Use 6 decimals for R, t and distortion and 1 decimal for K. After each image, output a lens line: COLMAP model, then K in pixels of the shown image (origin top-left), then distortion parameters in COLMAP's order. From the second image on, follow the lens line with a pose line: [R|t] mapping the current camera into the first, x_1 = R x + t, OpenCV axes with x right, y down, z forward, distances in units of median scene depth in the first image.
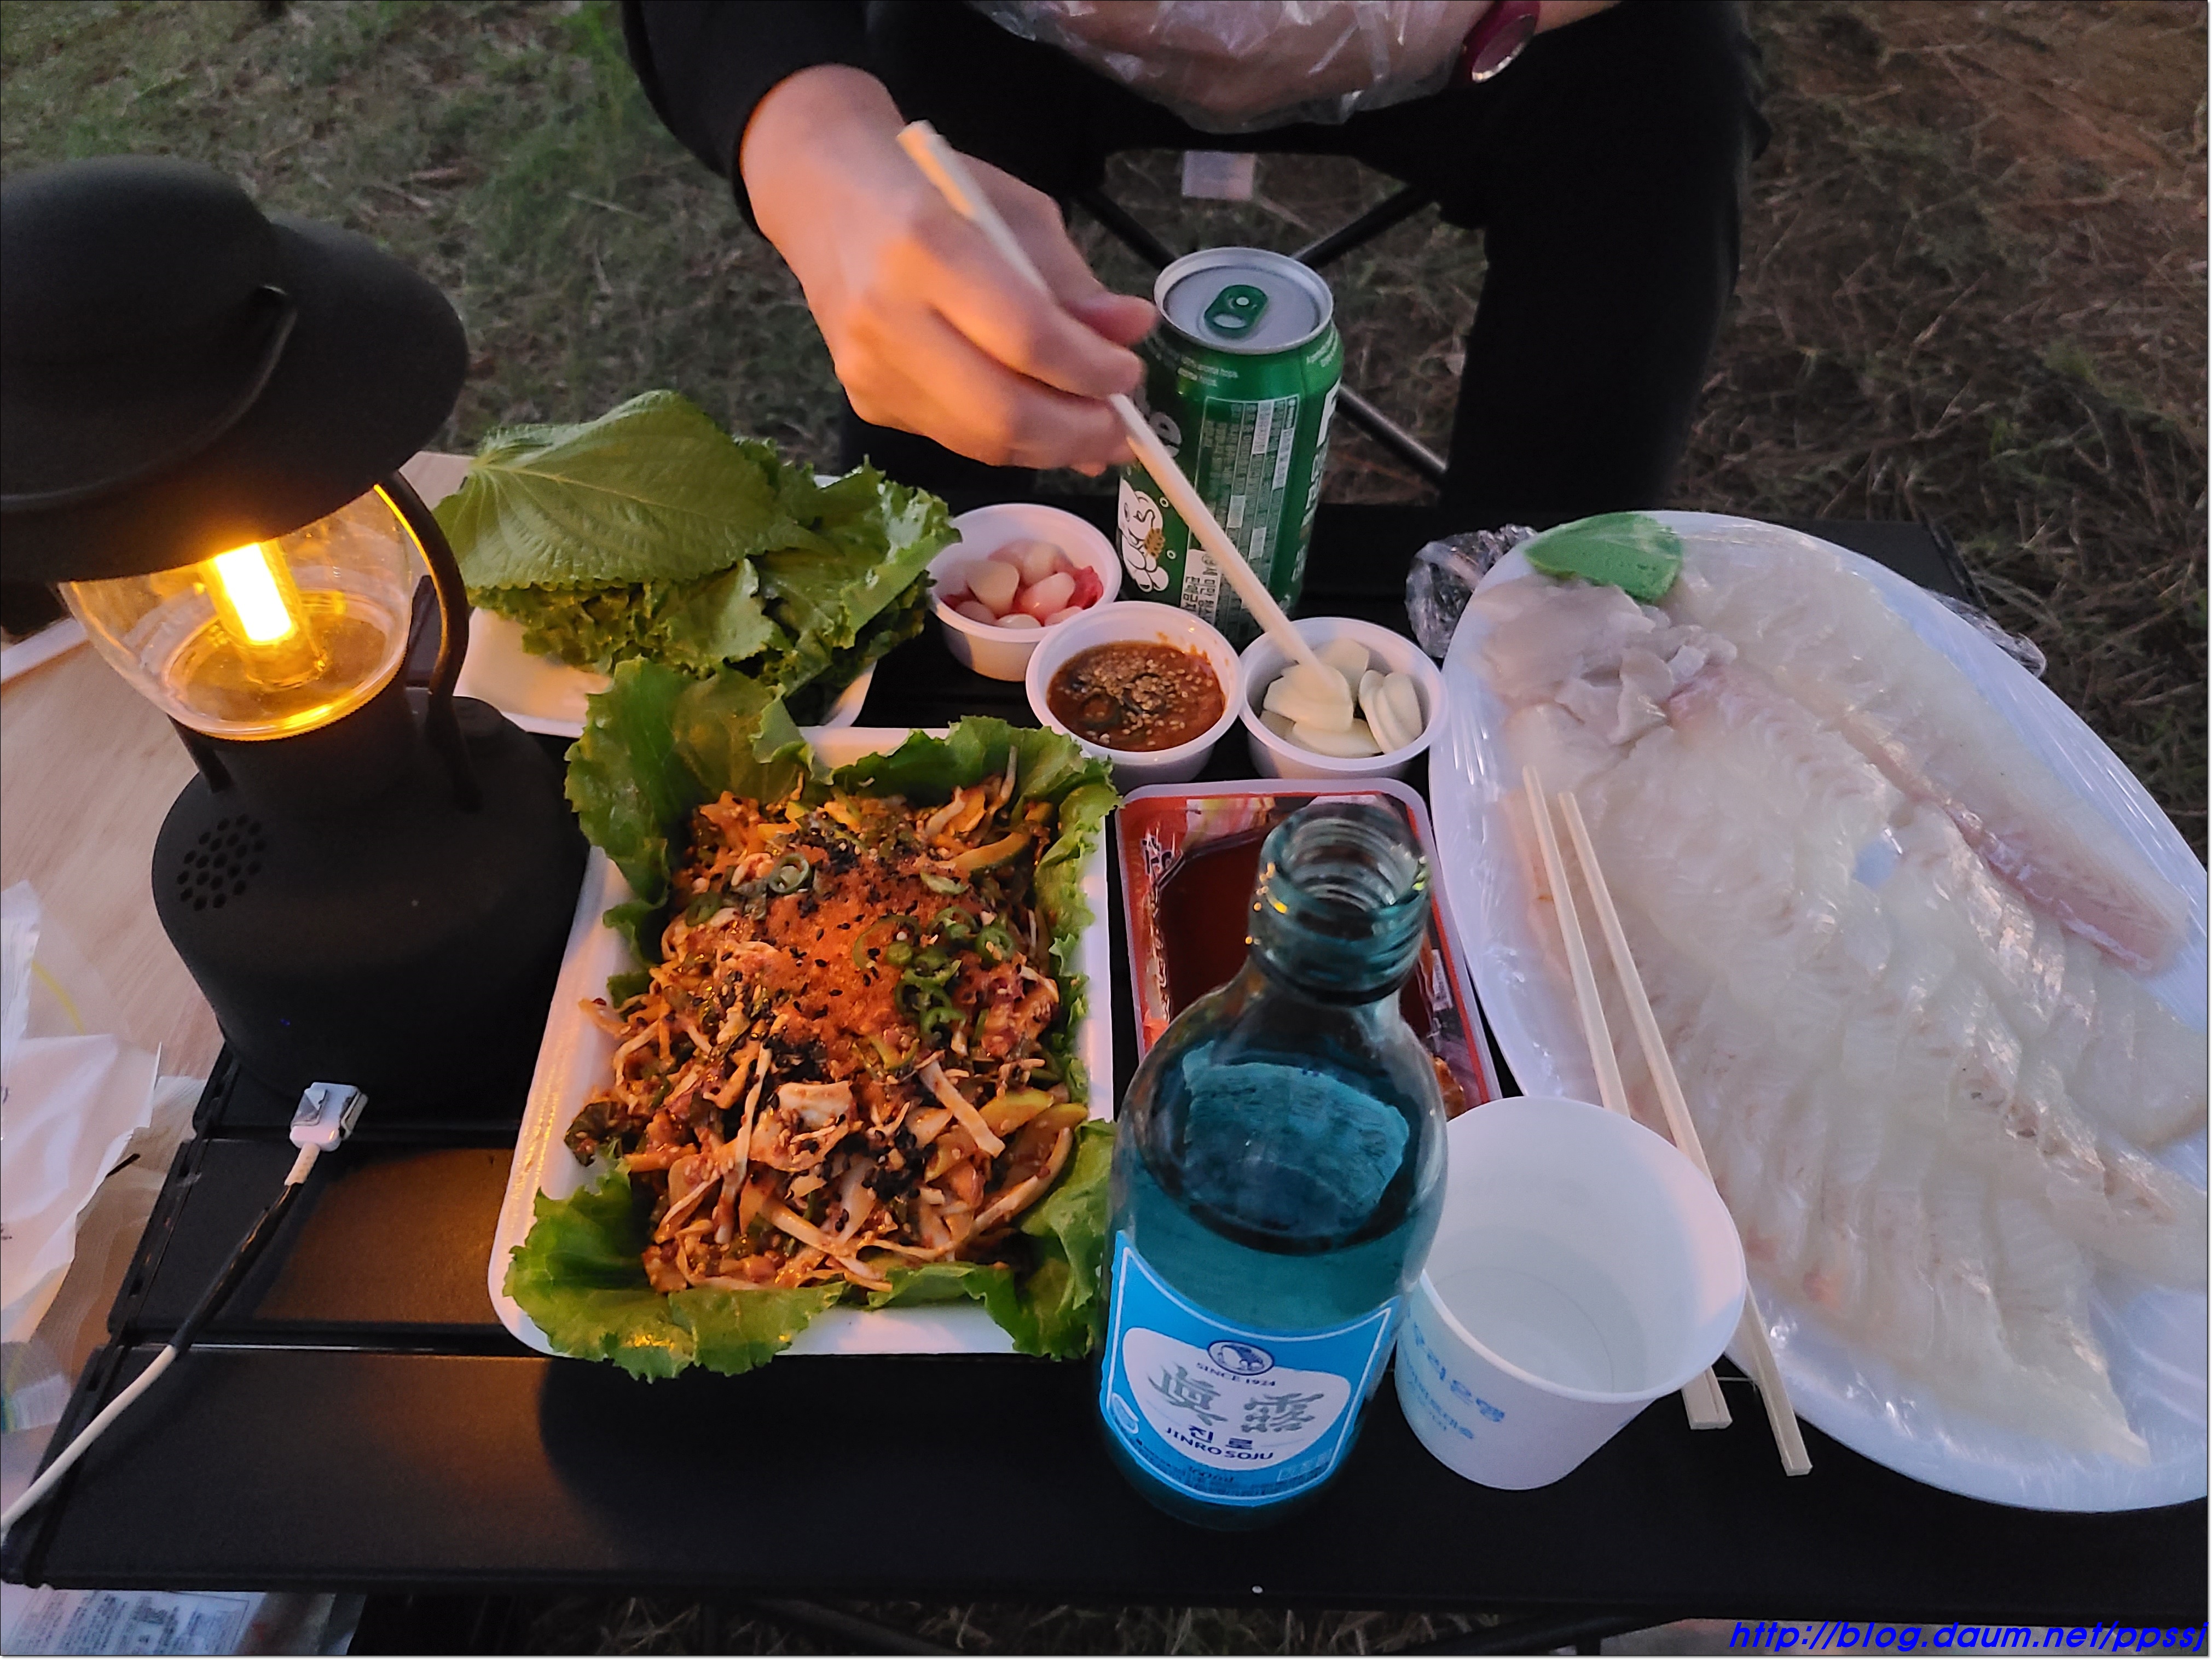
lens RADIAL K [[1691.4, 0, 1106.0], [0, 1691.4, 830.0], [0, 0, 1]] dist [0.013922, 0.003260]
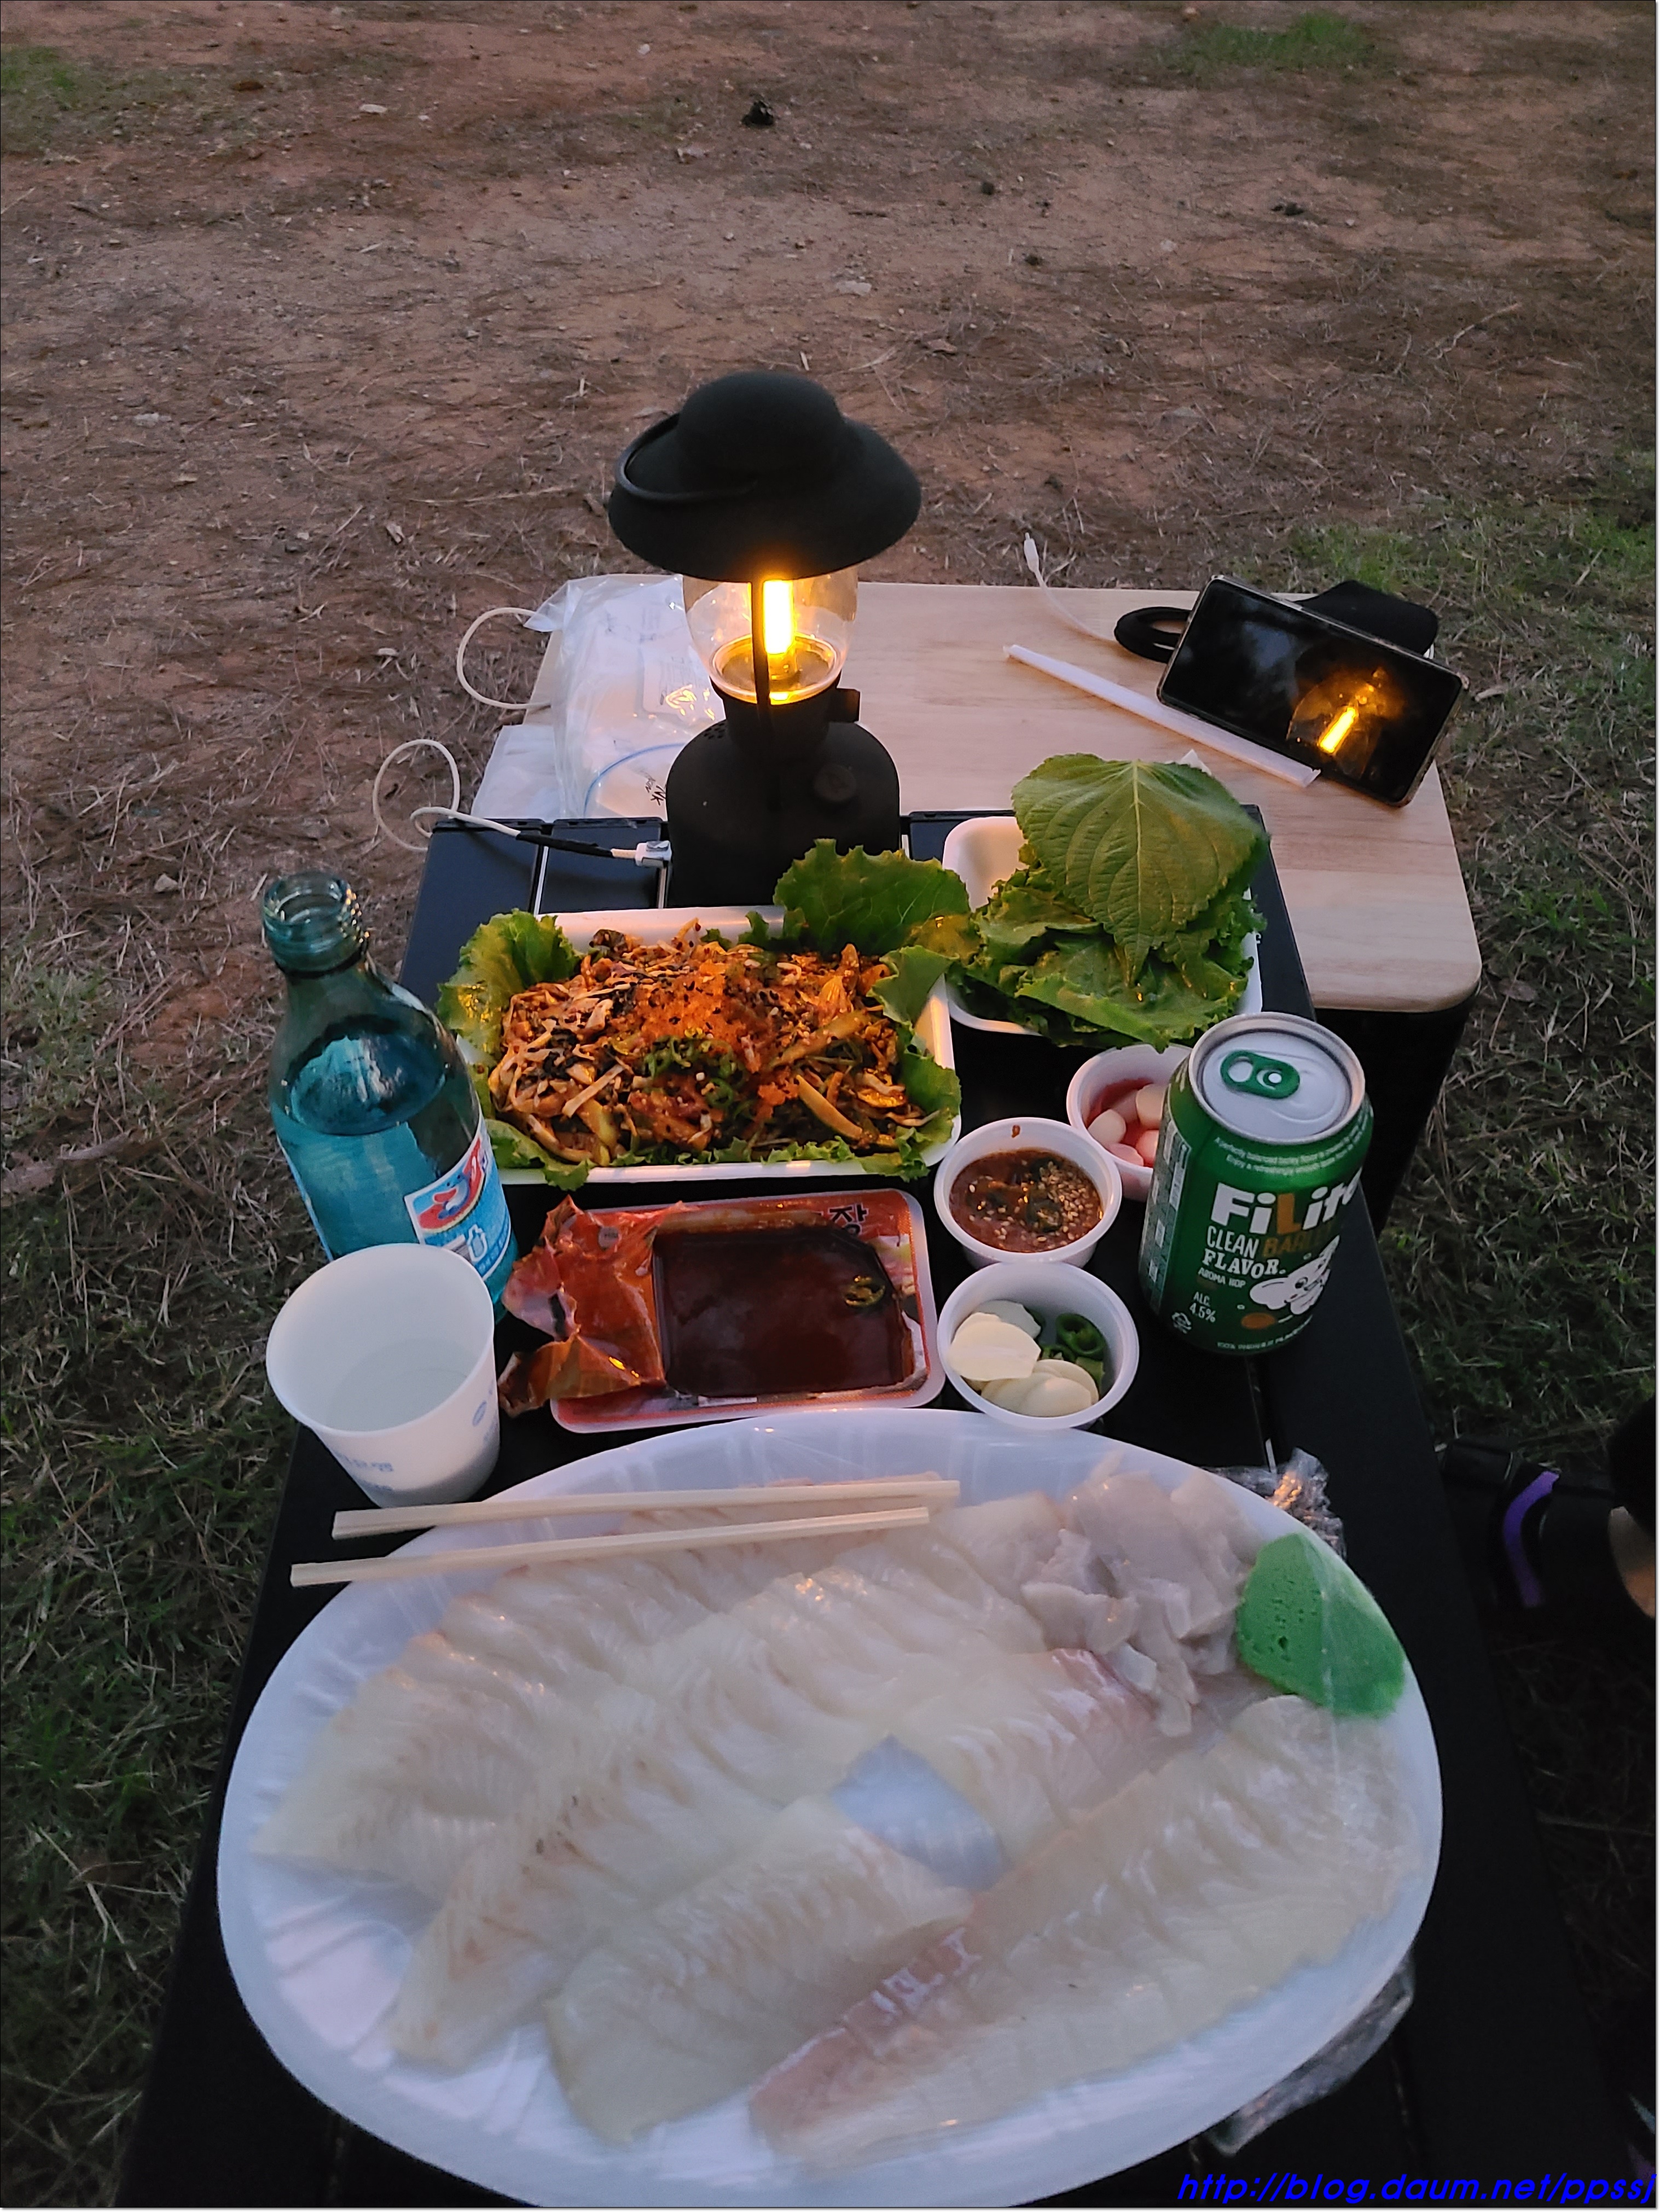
lens RADIAL K [[1691.4, 0, 830.0], [0, 1691.4, 1106.0], [0, 0, 1]] dist [0.013922, 0.003260]
pose [[-0.002072, 0.738325, -0.674441, 0.968009], [-0.722624, 0.465096, 0.511370, -0.776152], [0.691238, 0.488427, 0.532568, 0.314019]]
